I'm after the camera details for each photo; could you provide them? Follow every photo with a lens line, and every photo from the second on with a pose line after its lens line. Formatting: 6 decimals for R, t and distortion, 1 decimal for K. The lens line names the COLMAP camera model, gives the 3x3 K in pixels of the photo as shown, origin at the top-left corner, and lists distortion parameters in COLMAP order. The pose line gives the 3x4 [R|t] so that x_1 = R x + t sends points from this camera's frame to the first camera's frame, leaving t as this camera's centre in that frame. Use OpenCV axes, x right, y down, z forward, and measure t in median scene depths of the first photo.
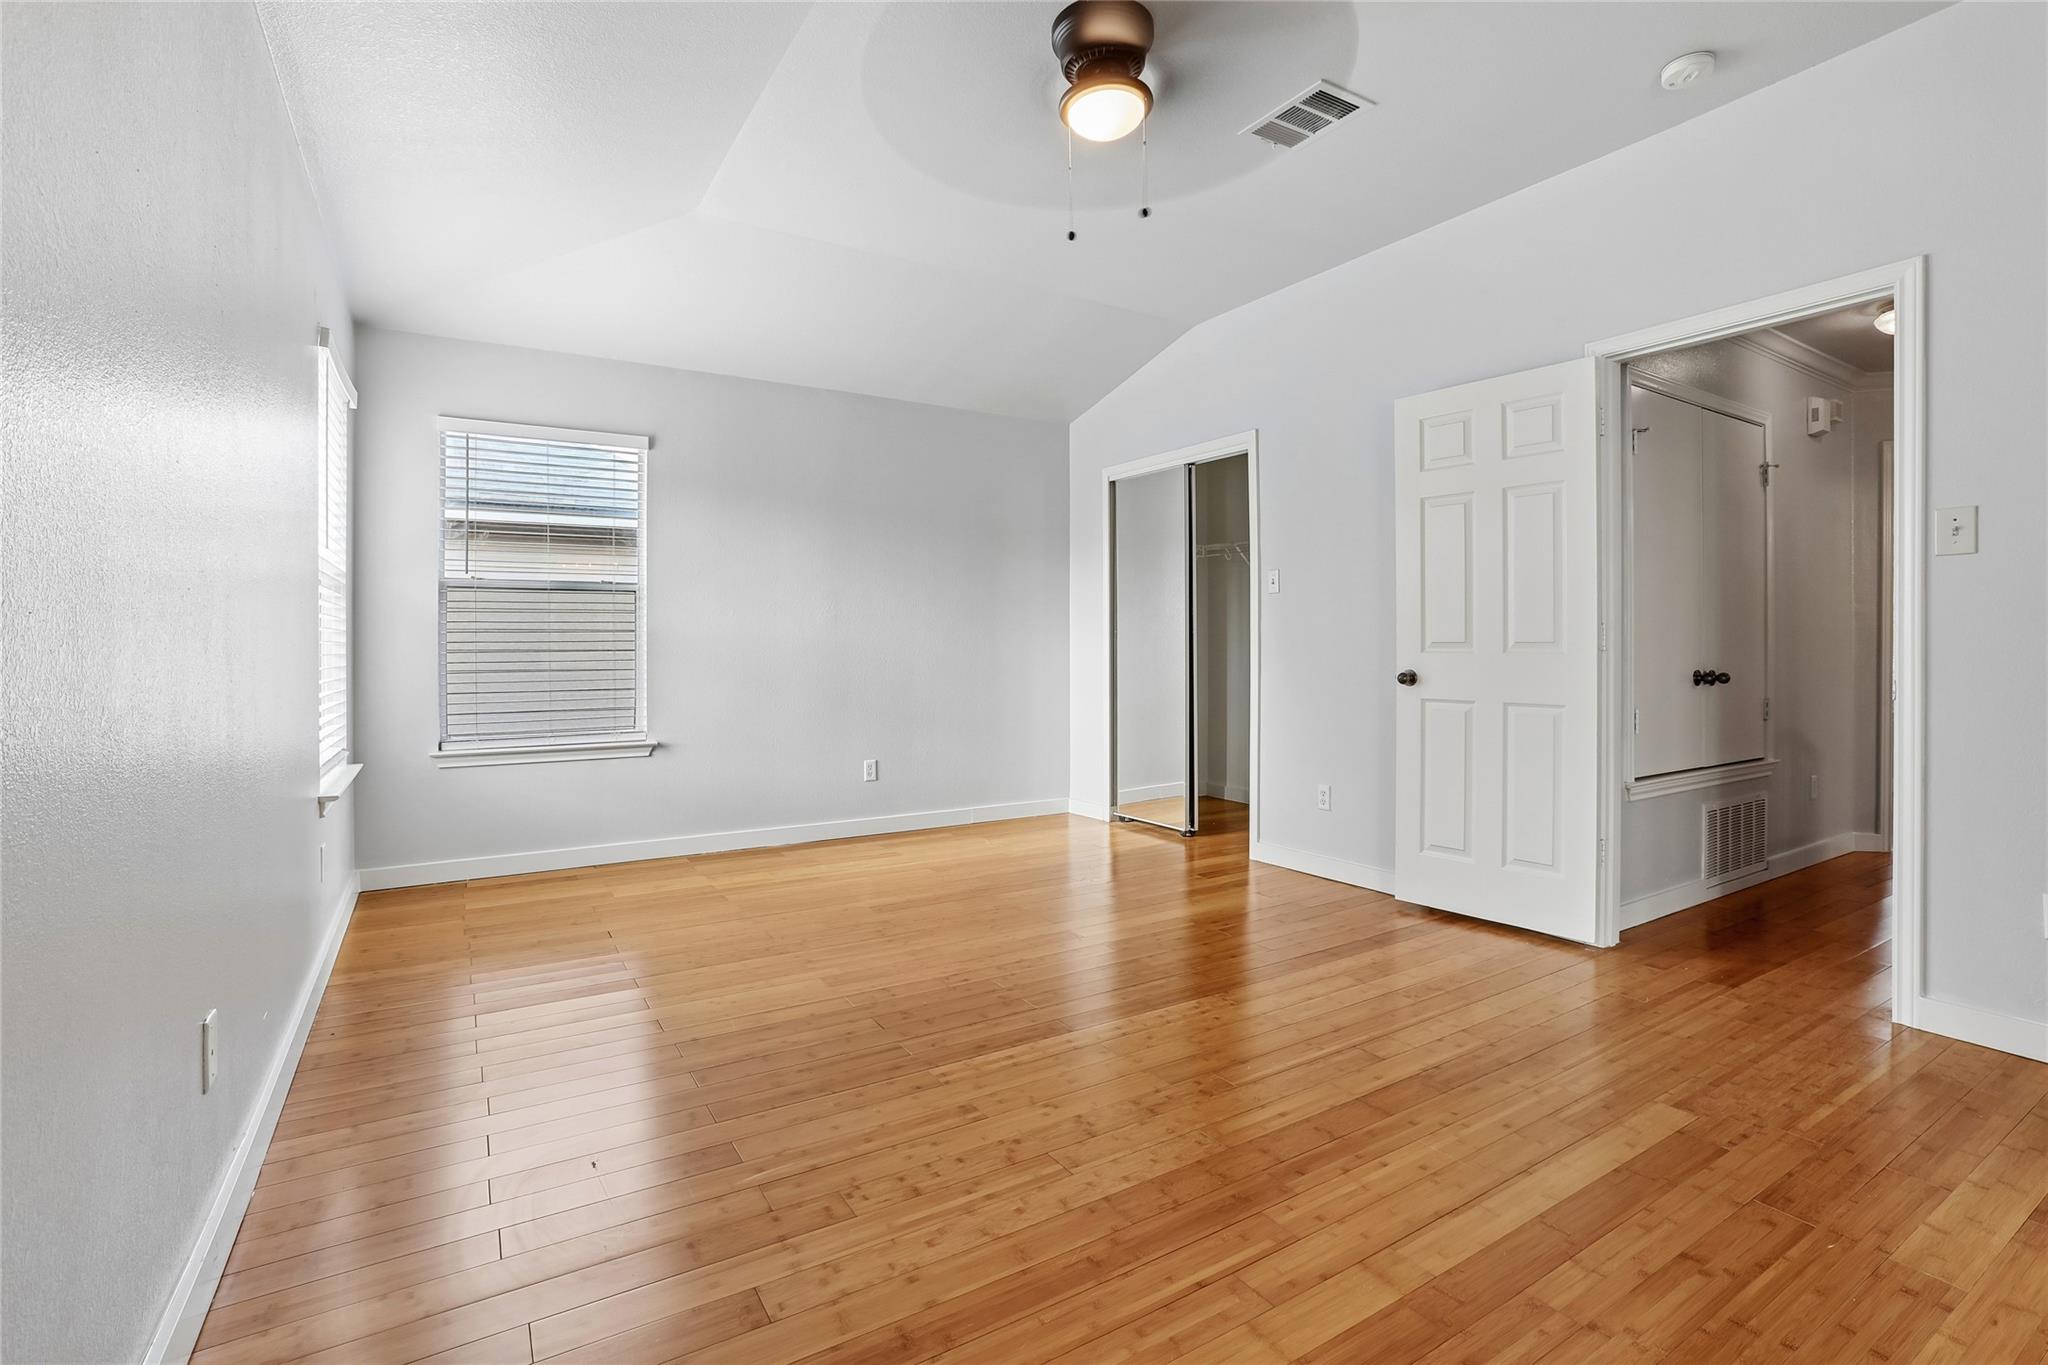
lens RADIAL K [[933.9, 0, 1045.6], [0, 933.9, 632.3], [0, 0, 1]] dist [-0.003188, 0.001850]
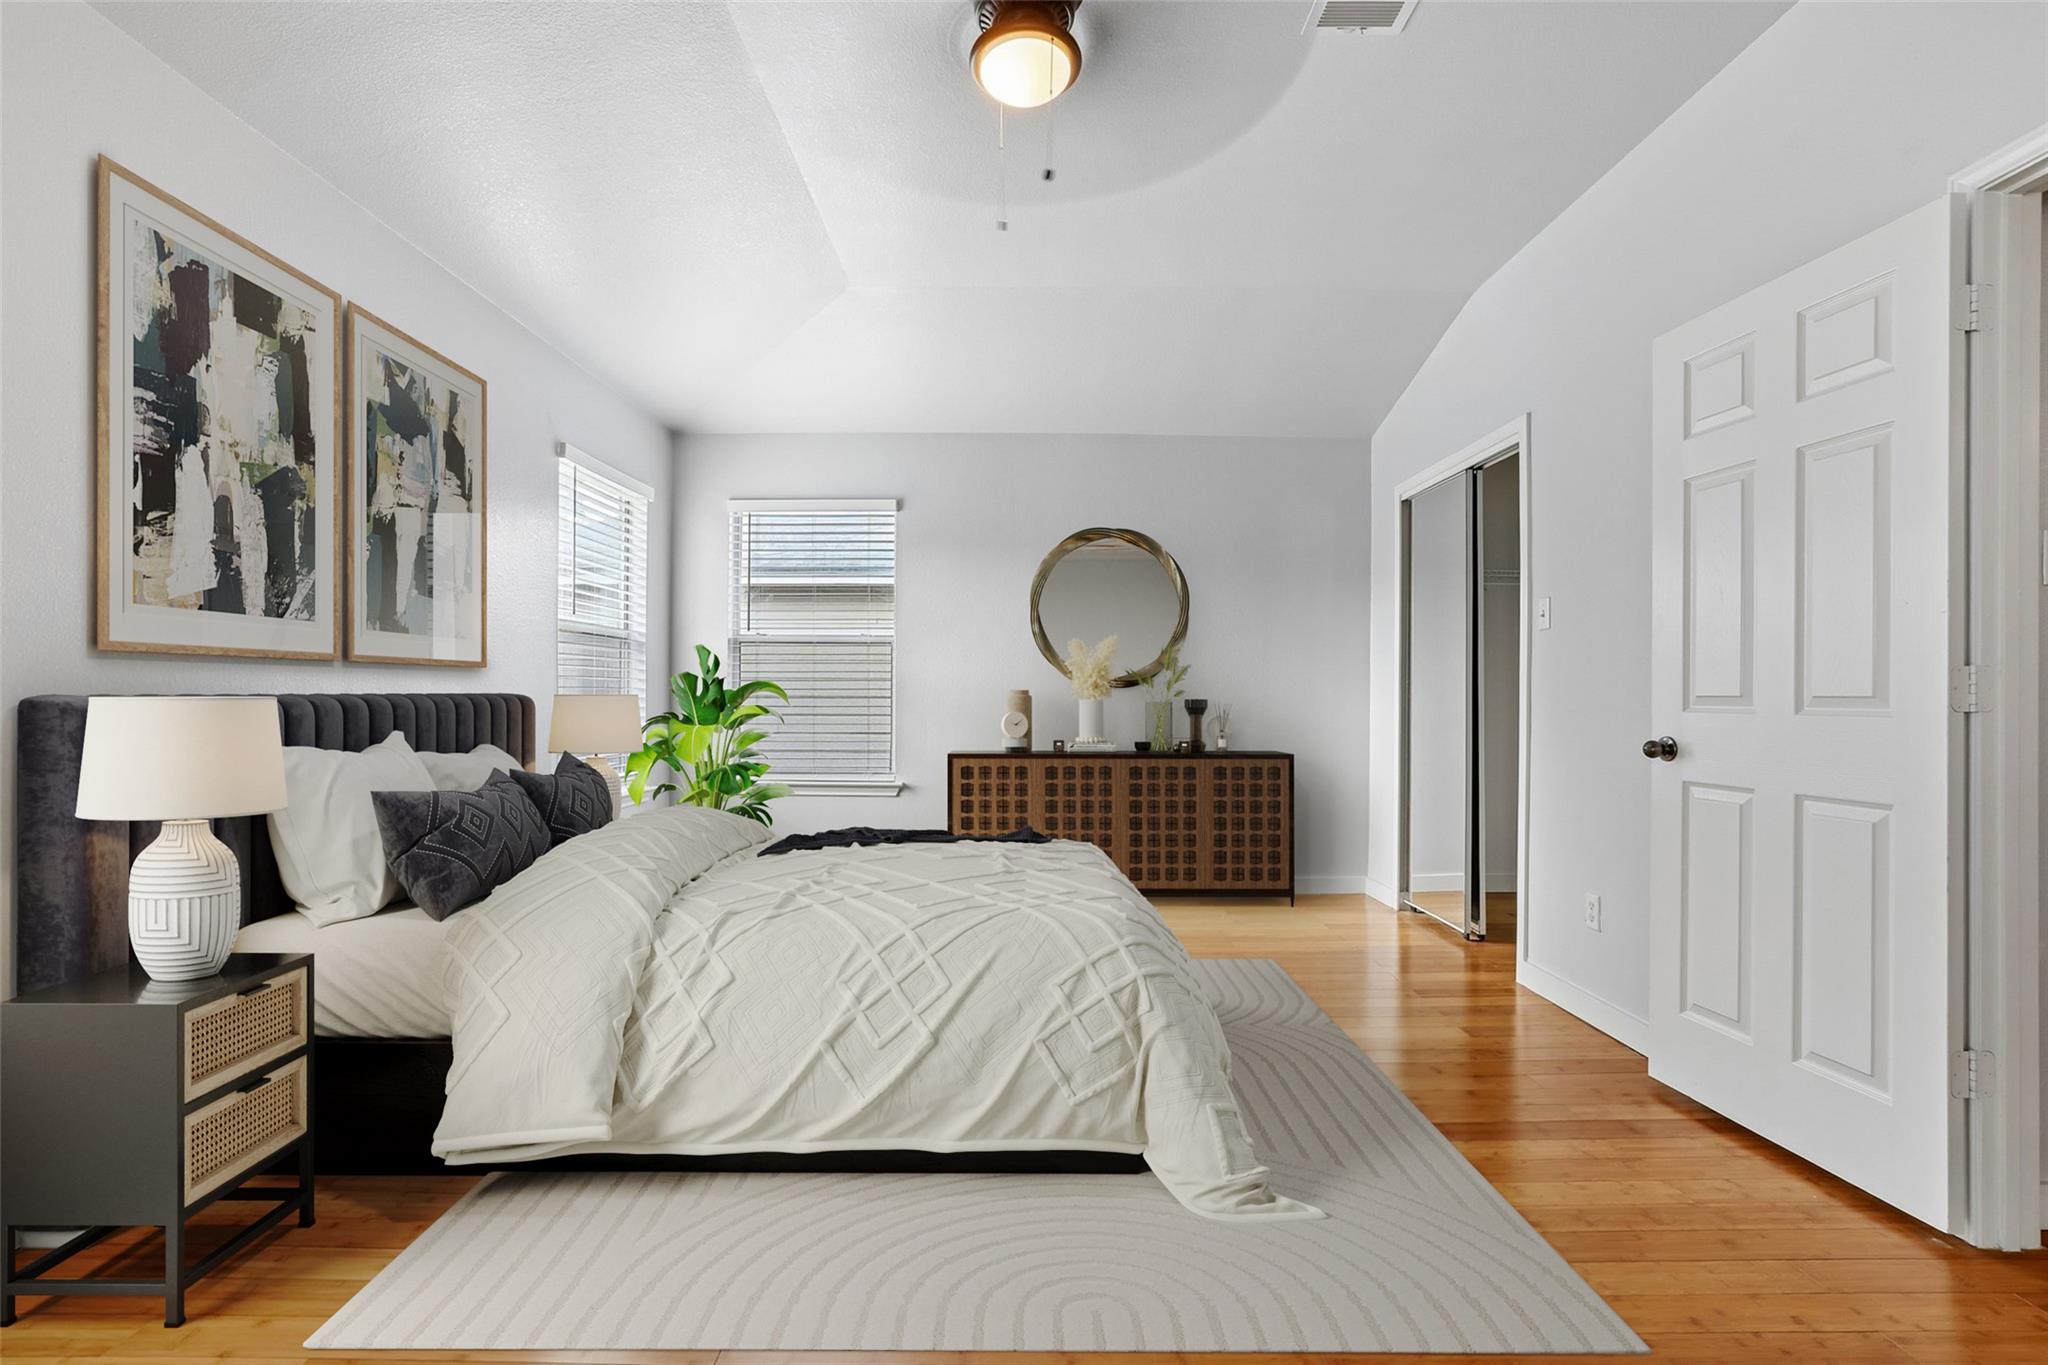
lens RADIAL K [[933.9, 0, 1034.2], [0, 933.9, 679.9], [0, 0, 1]] dist [-0.003188, 0.001850]
pose [[0.866285, 0.000588, -0.499550, 0.256351], [-0.002406, 0.999993, -0.002994, 0.001789], [0.499544, 0.003796, 0.866280, 0.148683]]
